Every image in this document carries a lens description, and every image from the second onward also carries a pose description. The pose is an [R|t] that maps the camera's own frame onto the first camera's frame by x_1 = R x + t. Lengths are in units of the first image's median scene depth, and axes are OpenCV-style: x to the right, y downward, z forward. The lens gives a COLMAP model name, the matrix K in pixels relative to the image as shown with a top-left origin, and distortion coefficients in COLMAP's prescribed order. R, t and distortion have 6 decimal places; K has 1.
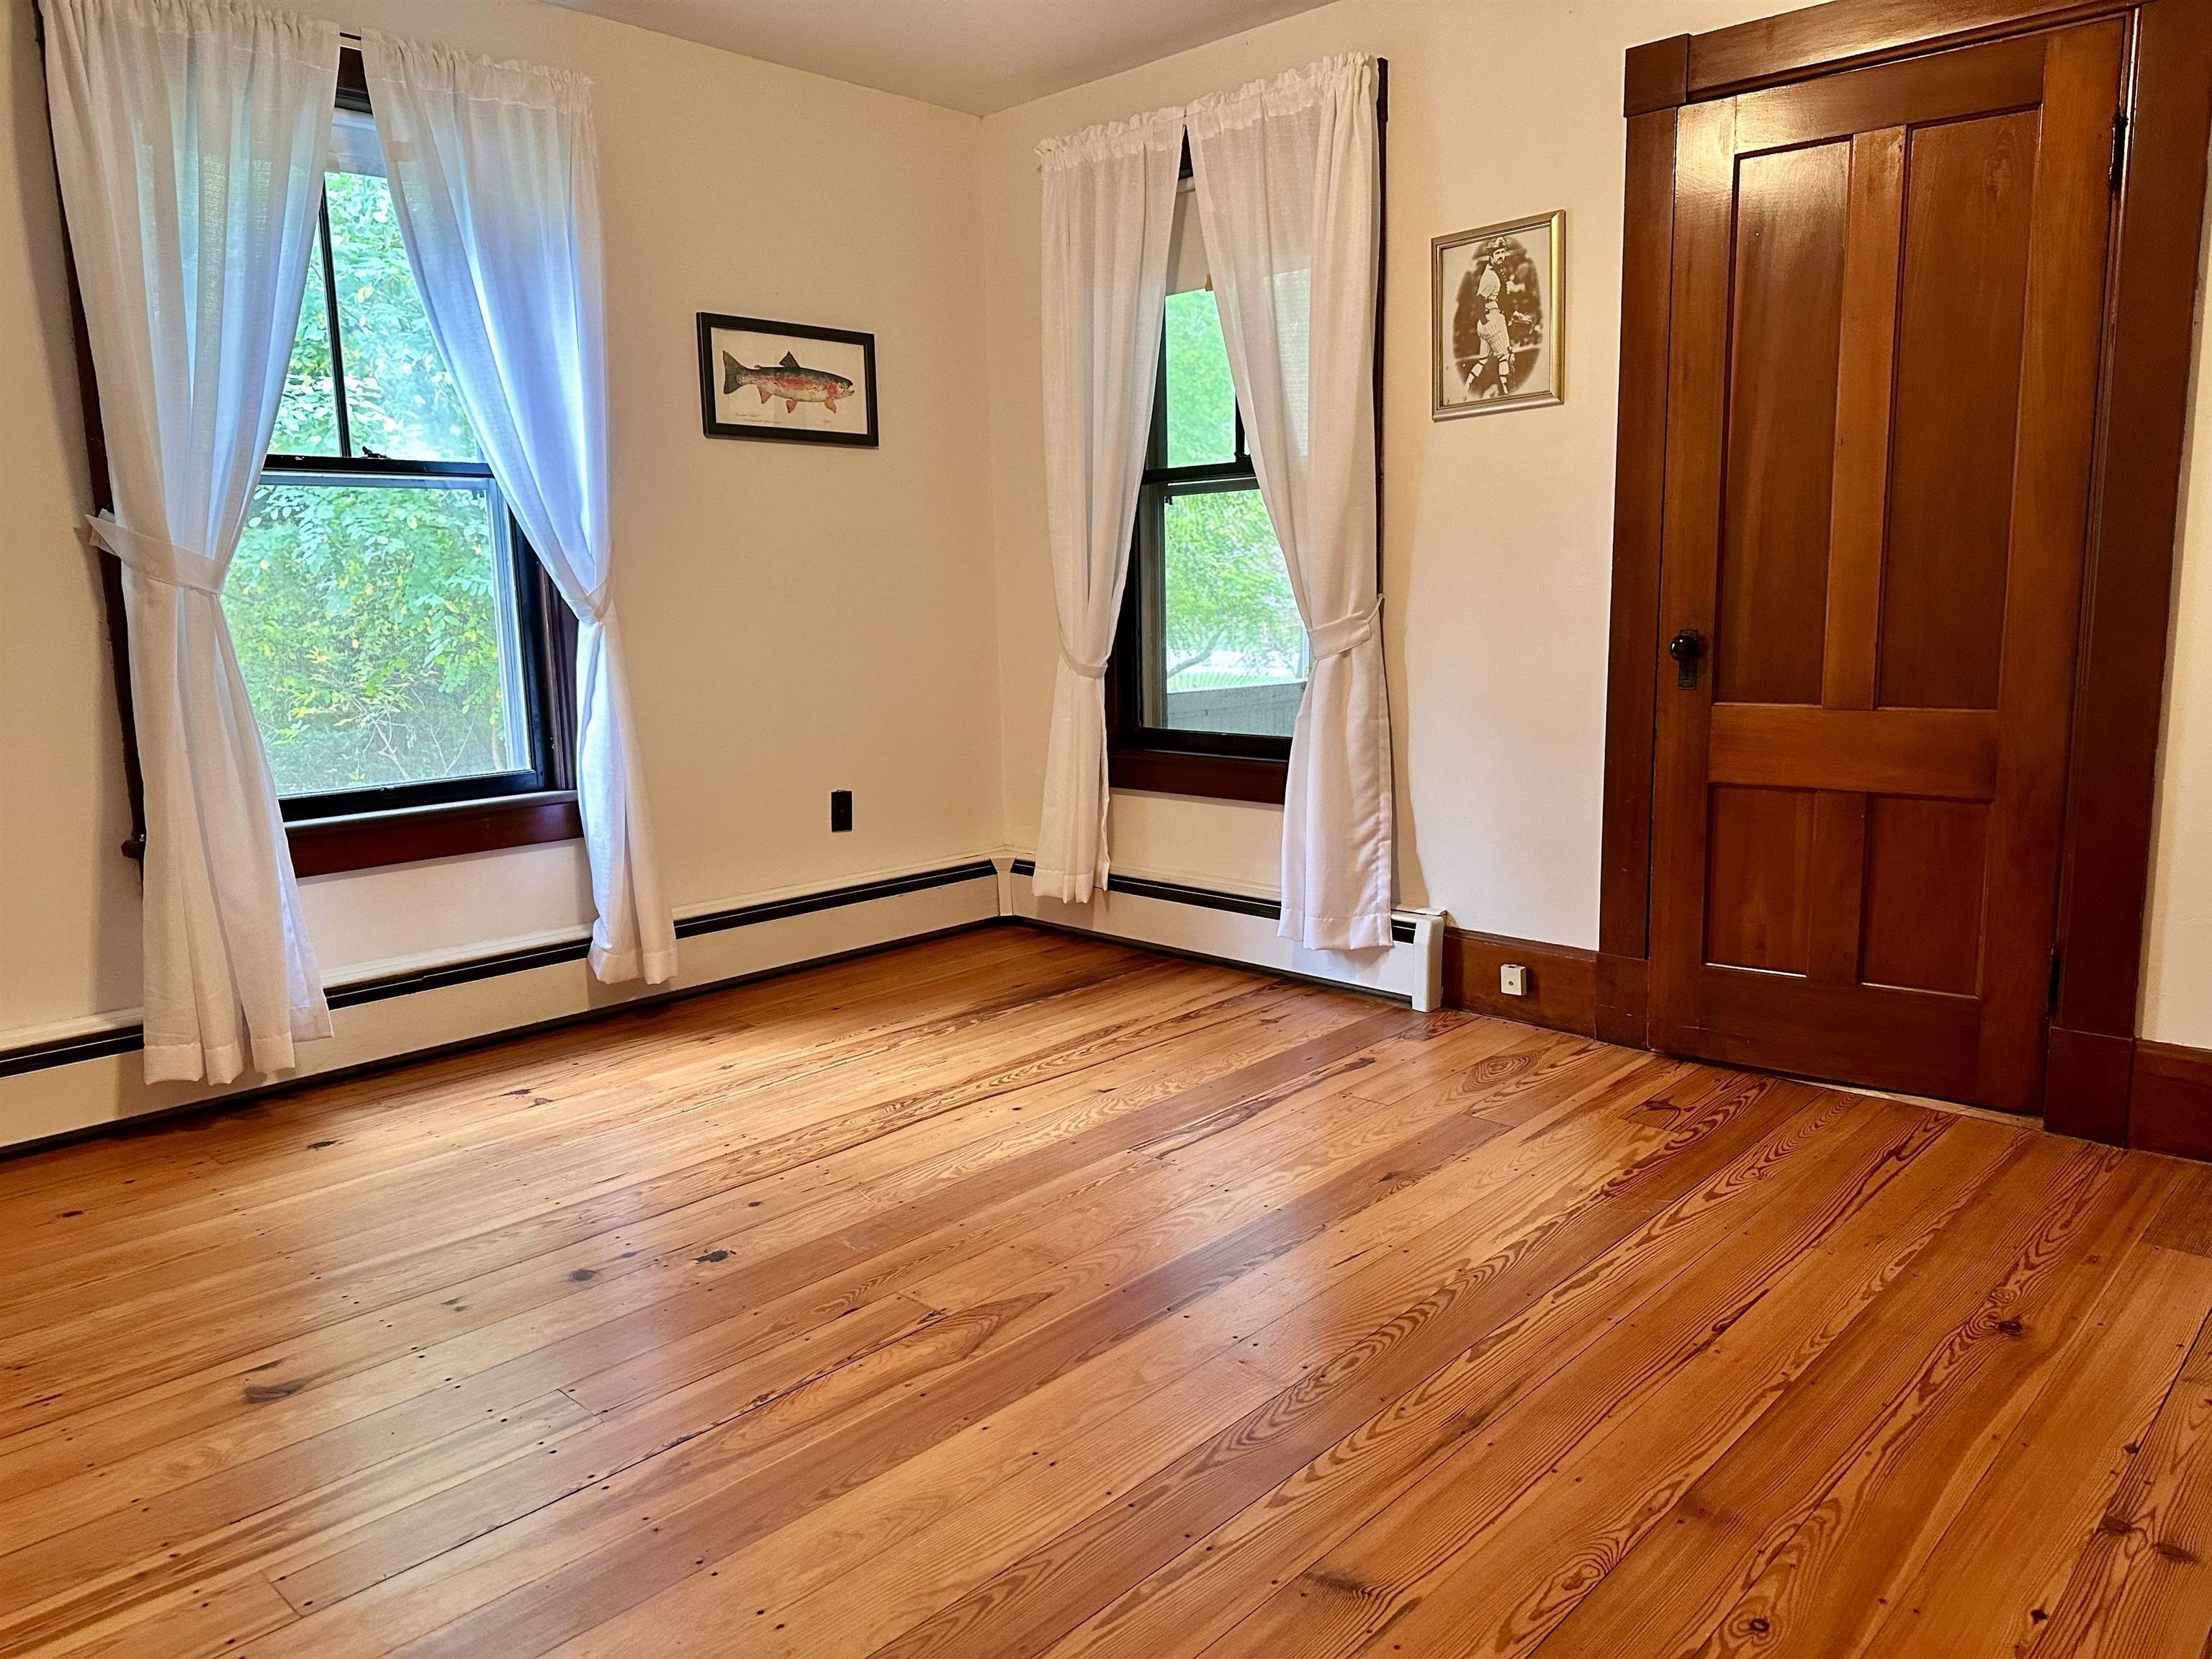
lens RADIAL K [[1546.8, 0, 1106.0], [0, 1546.8, 829.5], [0, 0, 1]] dist [0.005365, 0.002599]
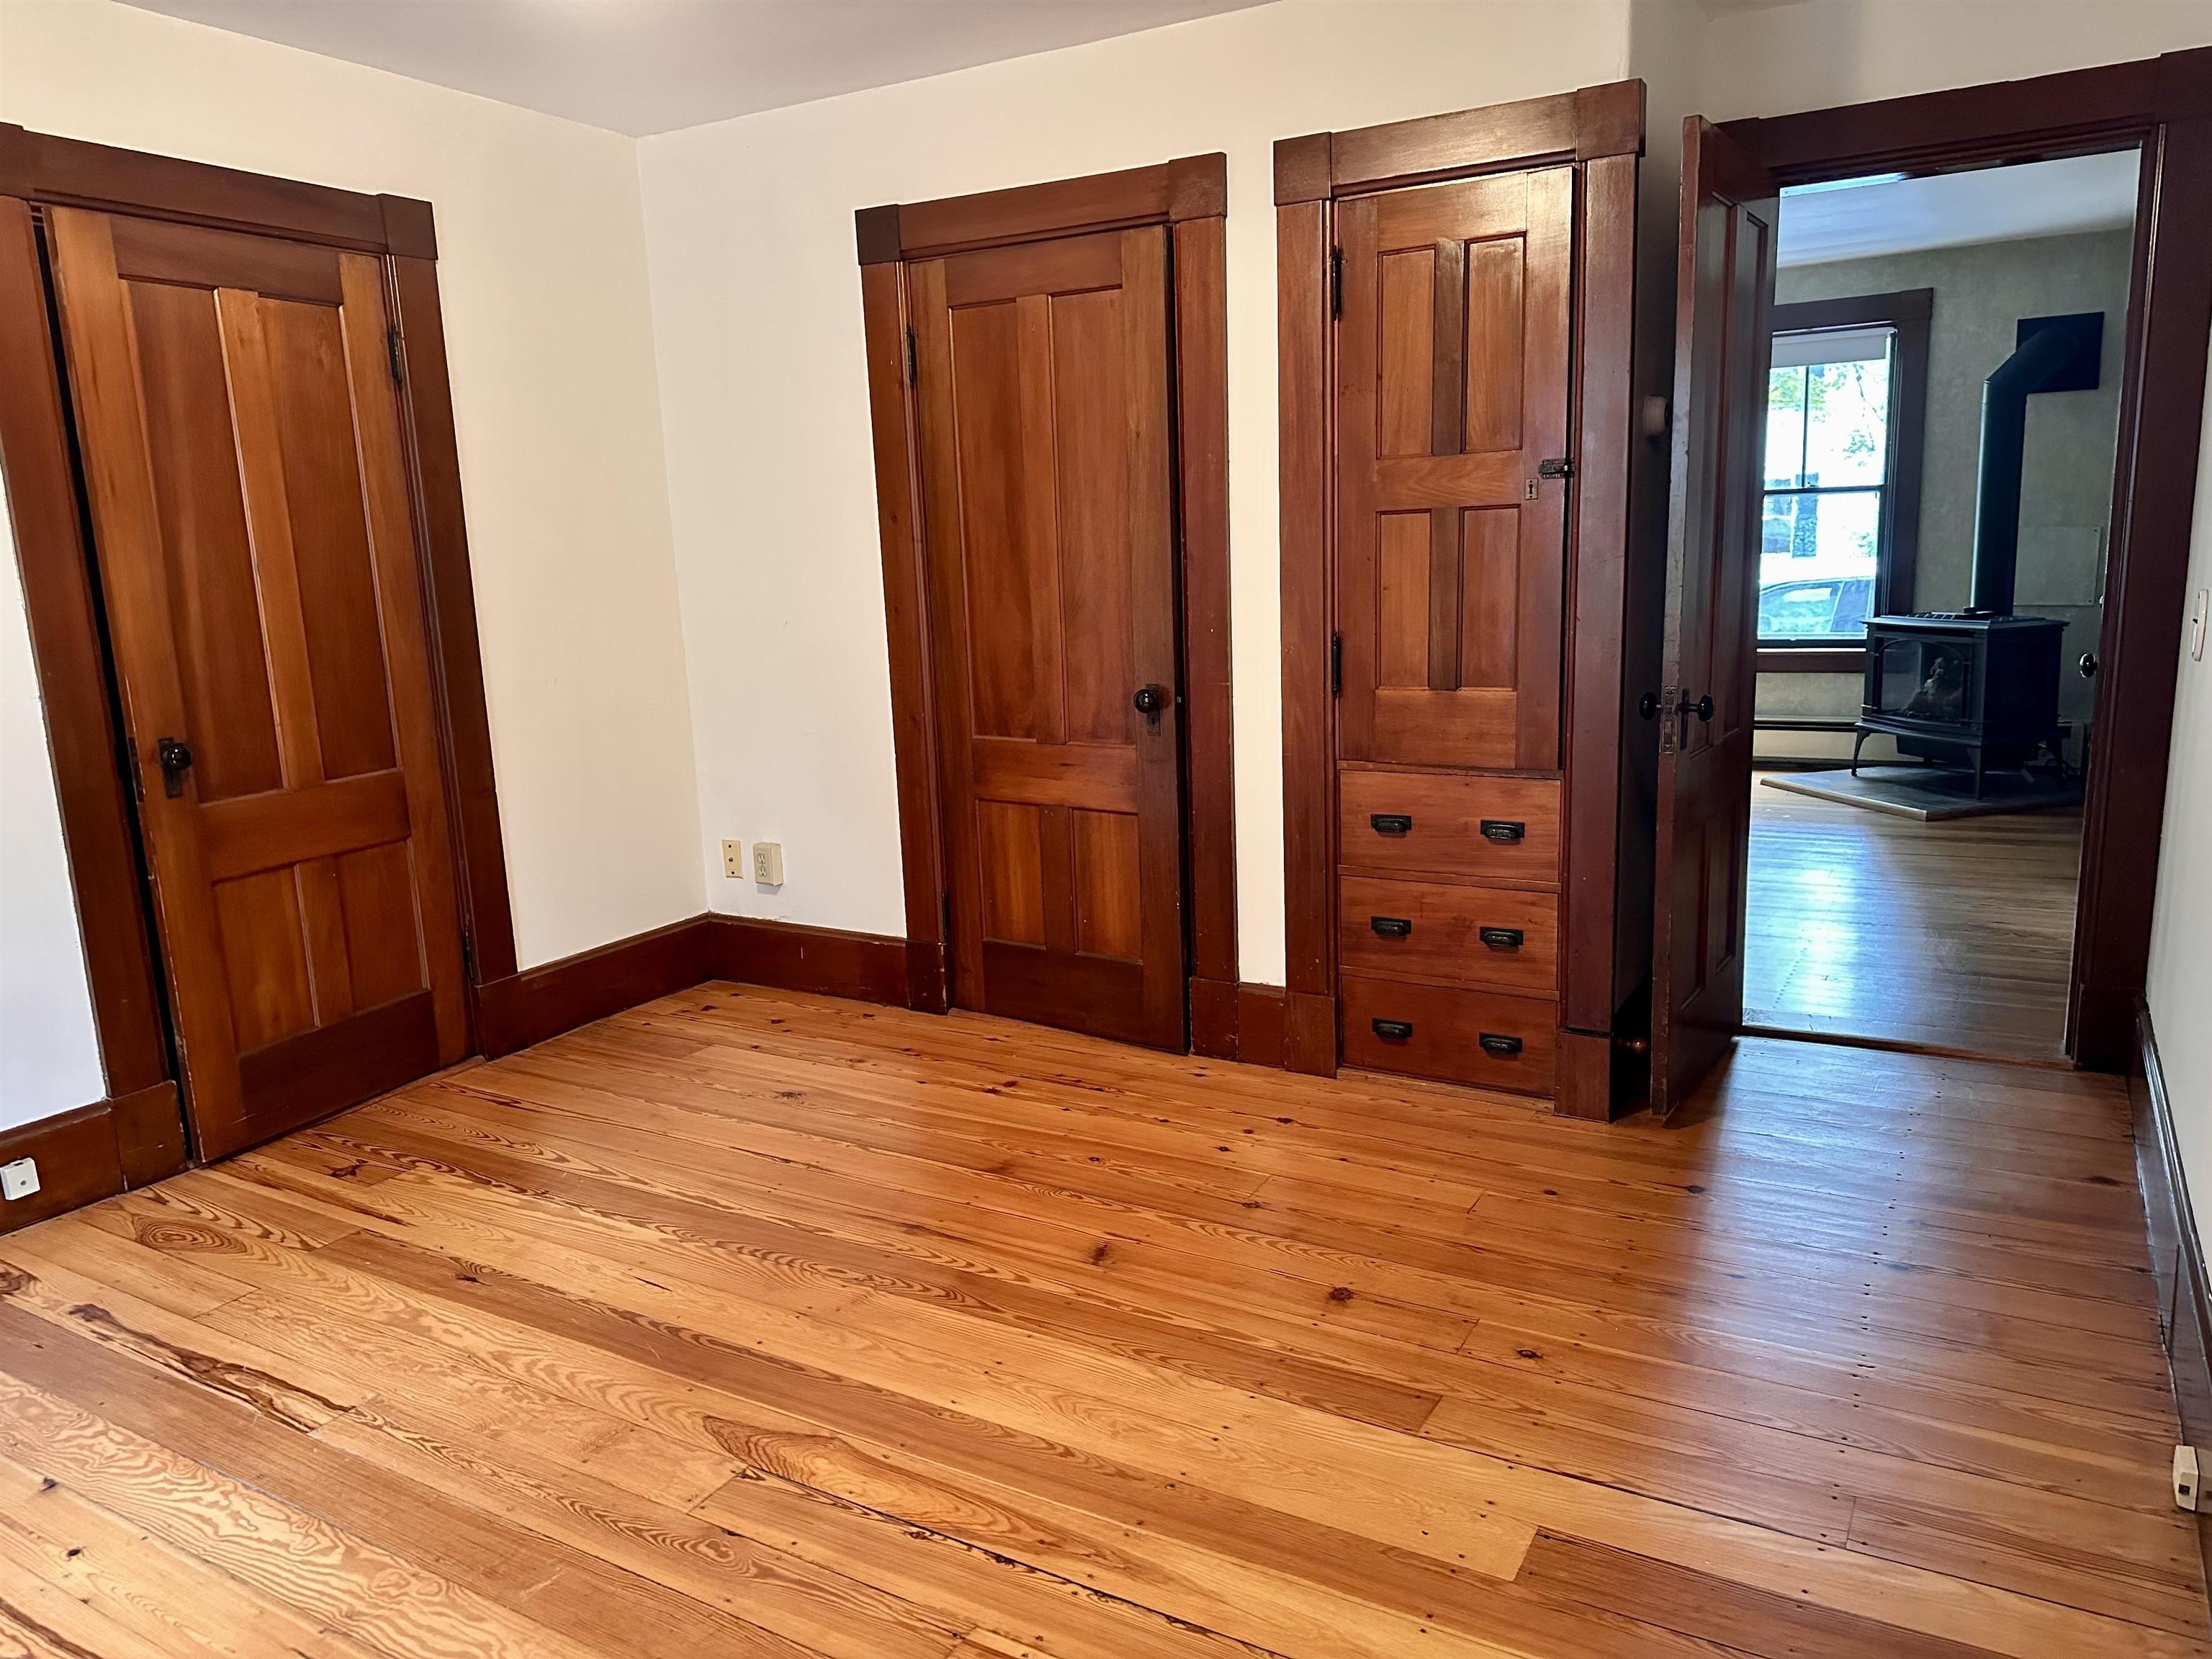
lens RADIAL K [[1543.1, 0, 1106.0], [0, 1543.1, 829.5], [0, 0, 1]] dist [0.071971, -0.003276]
pose [[-0.228185, -0.159588, 0.960449, -0.844494], [0.190090, 0.960188, 0.204706, -0.188300], [-0.954881, 0.229283, -0.188765, 0.712469]]
